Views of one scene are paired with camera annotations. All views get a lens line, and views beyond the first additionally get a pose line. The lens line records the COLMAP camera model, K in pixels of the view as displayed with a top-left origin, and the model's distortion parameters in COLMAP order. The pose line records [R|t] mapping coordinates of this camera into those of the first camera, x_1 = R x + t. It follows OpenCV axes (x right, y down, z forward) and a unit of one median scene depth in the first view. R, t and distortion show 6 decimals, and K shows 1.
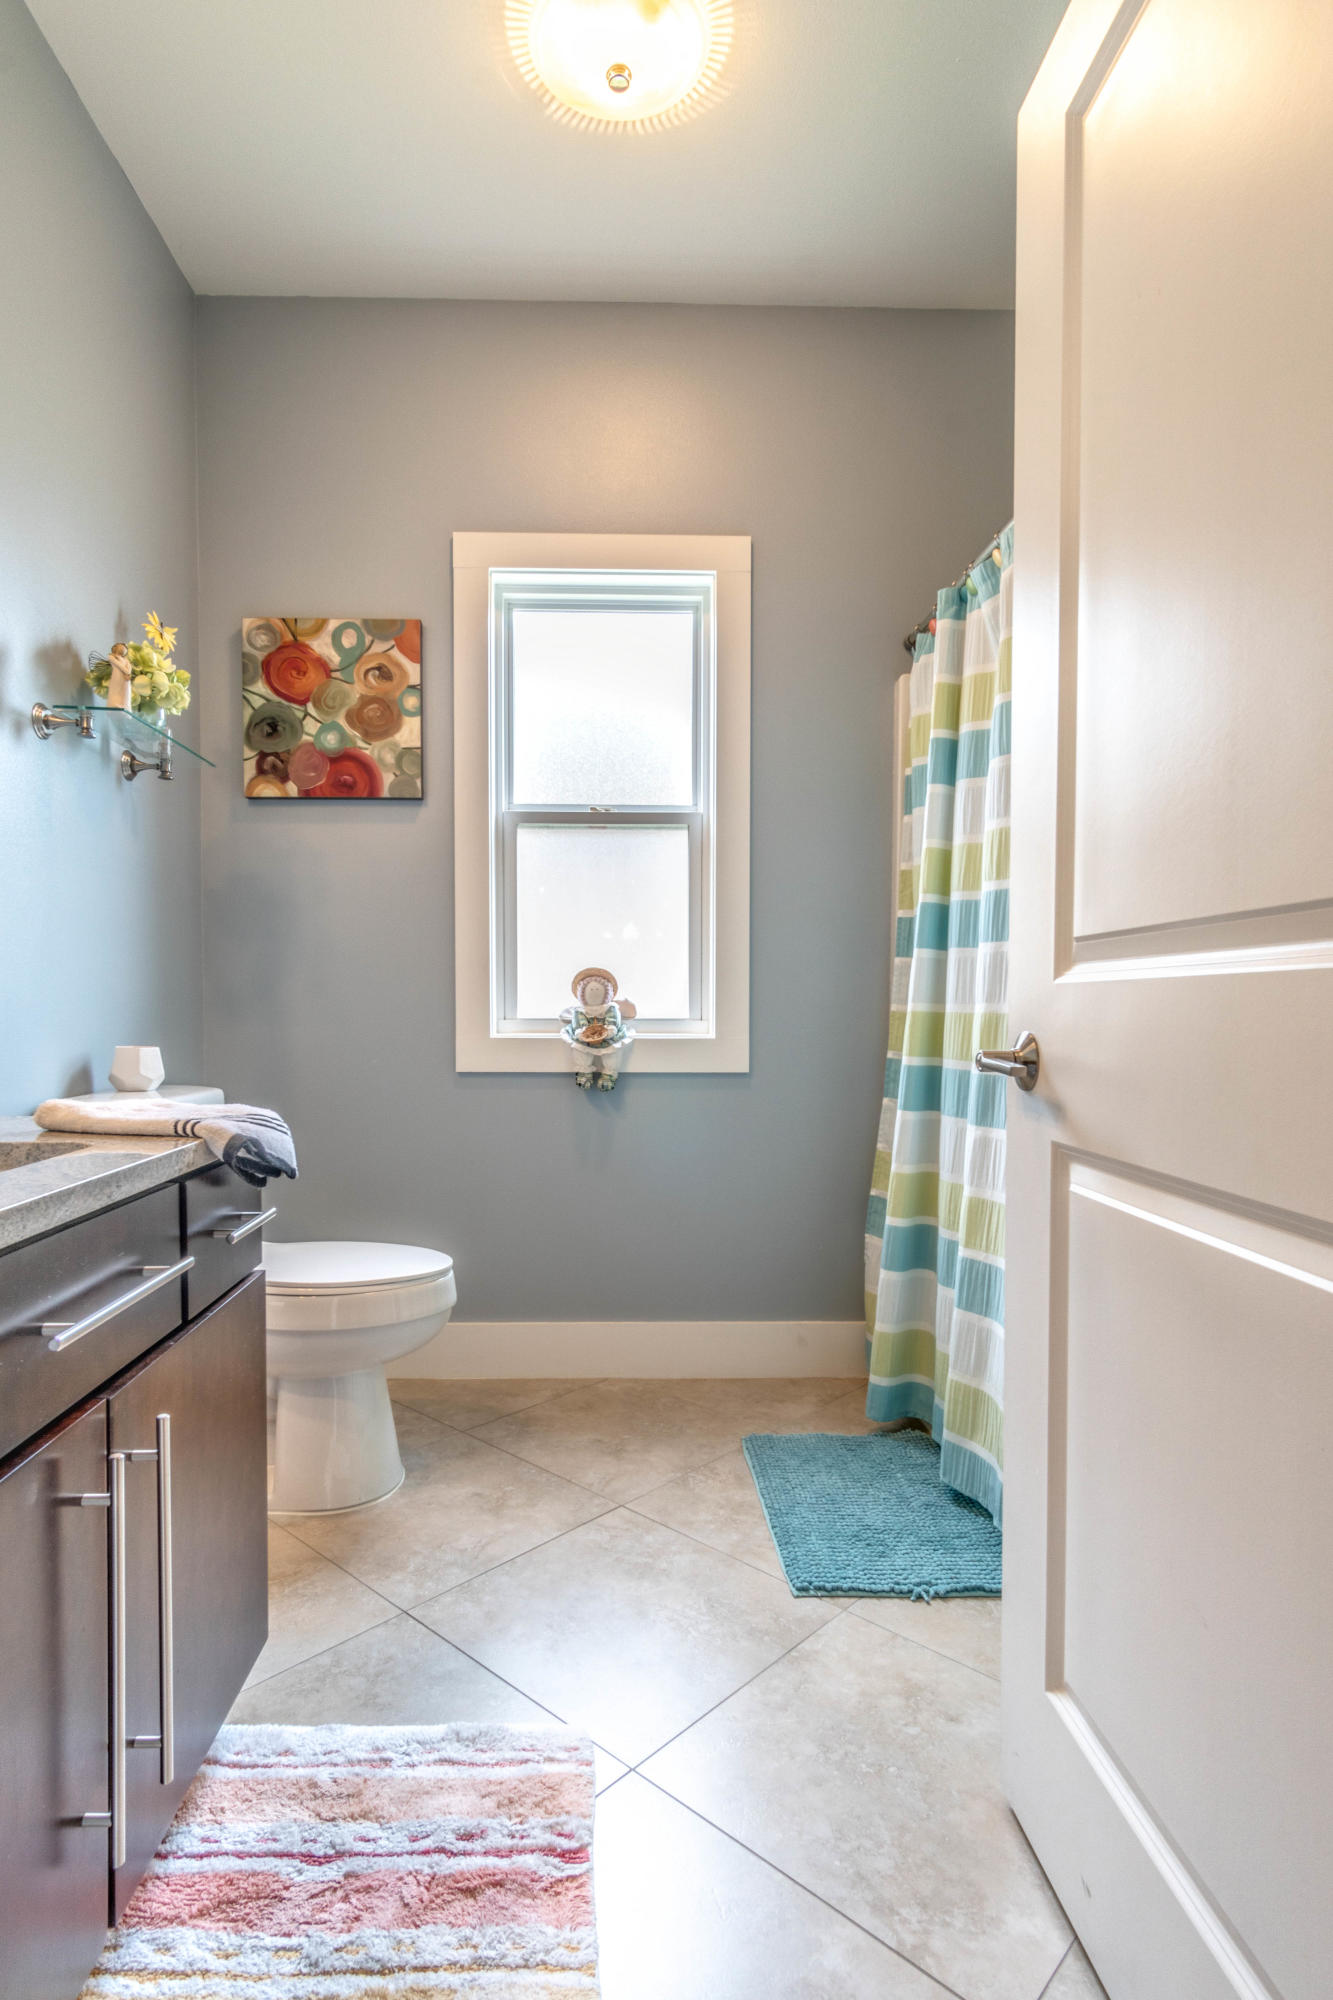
lens RADIAL K [[1065.7, 0, 632.0], [0, 1065.7, 1035.6], [0, 0, 1]] dist [-0.000659, 0.005489]
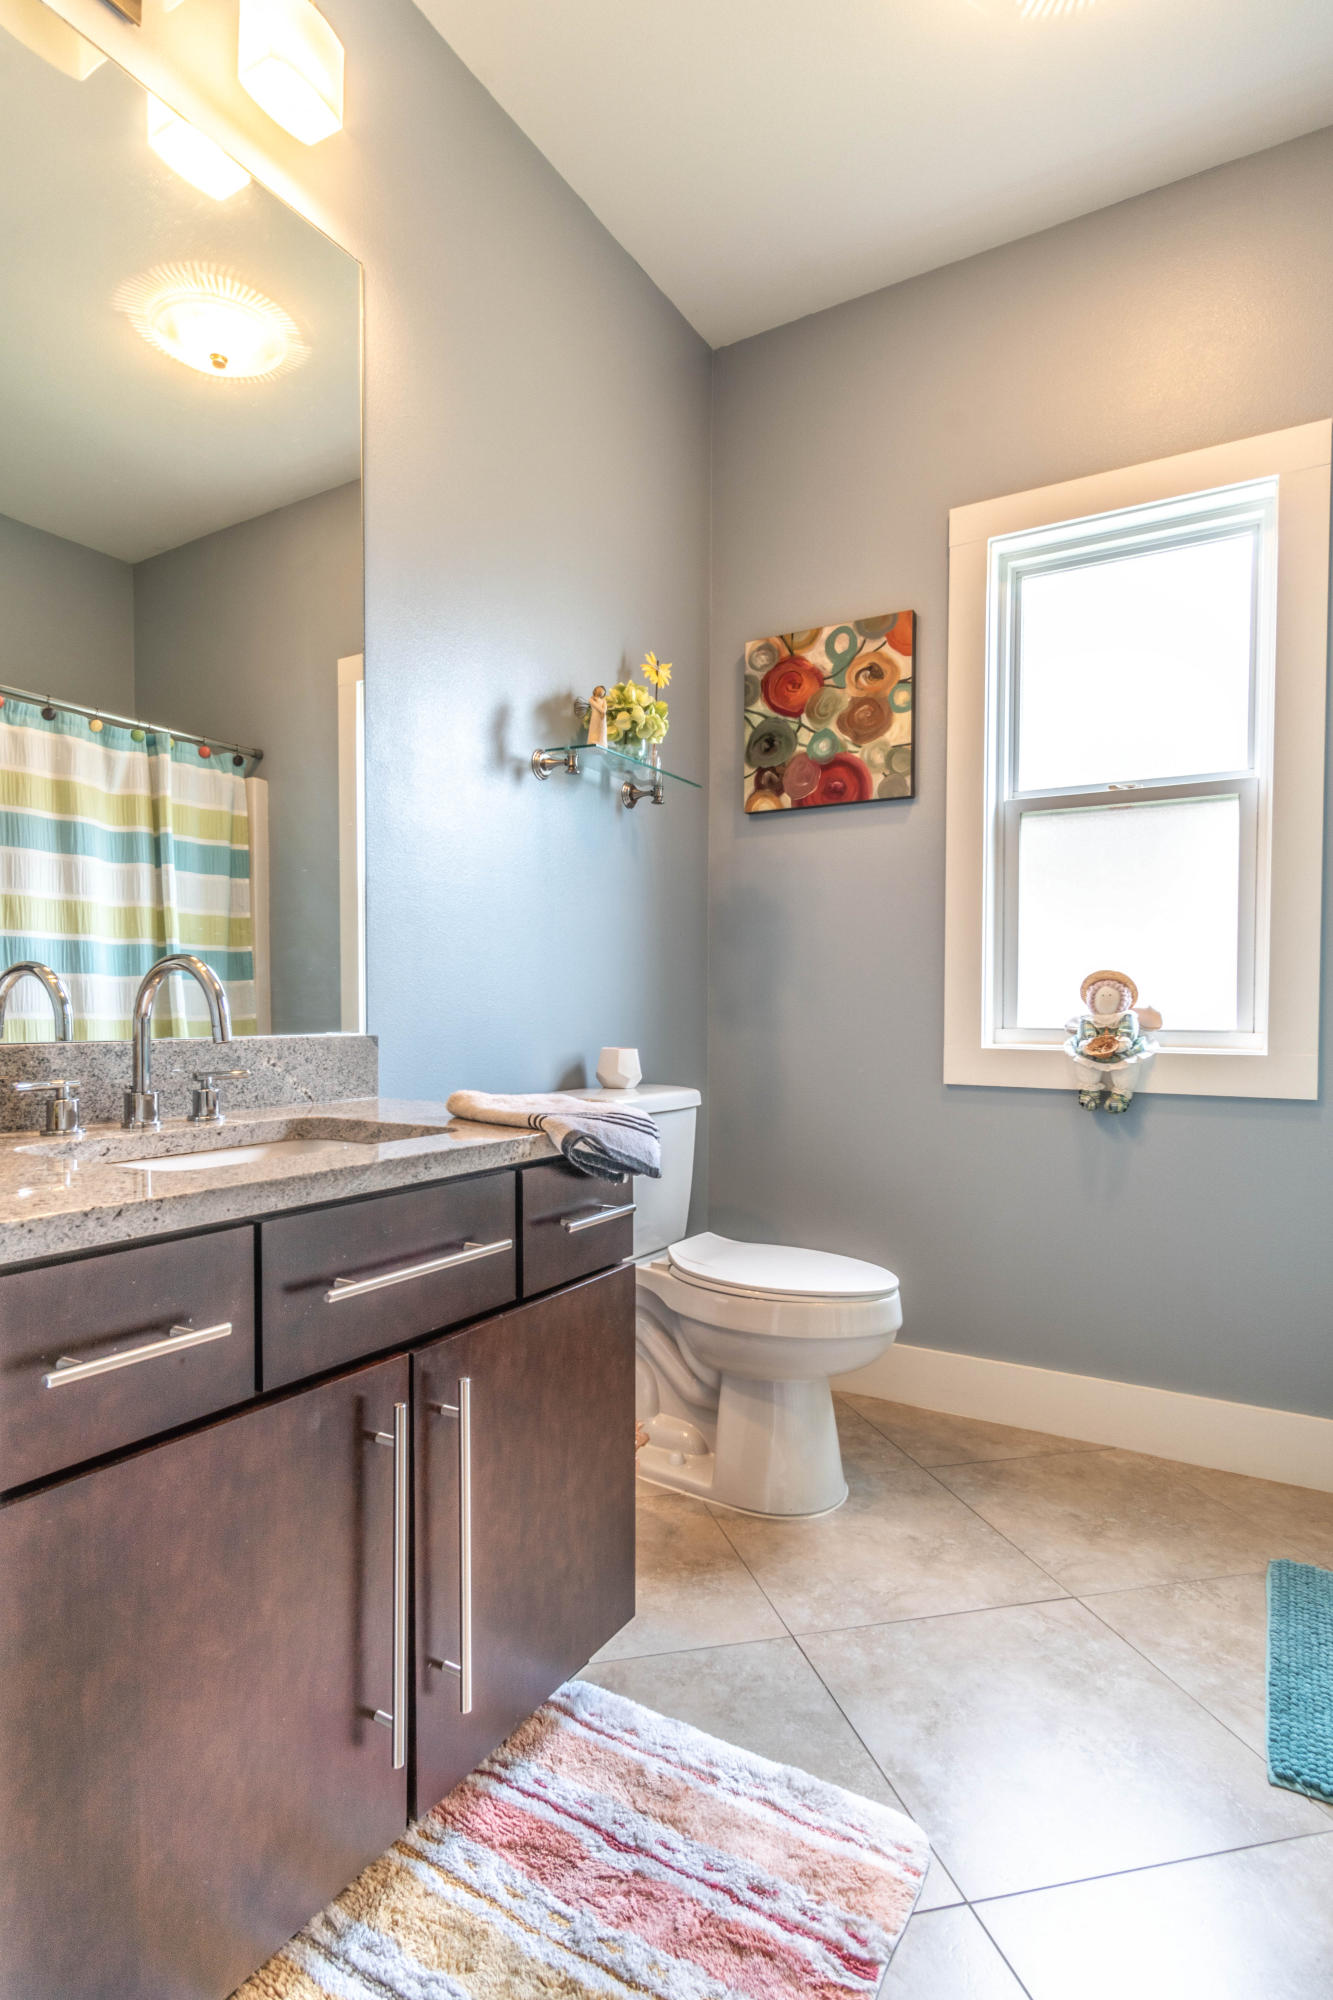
lens RADIAL K [[1065.7, 0, 638.5], [0, 1065.7, 1038.4], [0, 0, 1]] dist [-0.000659, 0.005489]
pose [[0.837152, 0.017610, -0.546686, 0.146874], [-0.021172, 0.999776, -0.000217, -0.000050], [0.546560, 0.011756, 0.837338, 0.080583]]
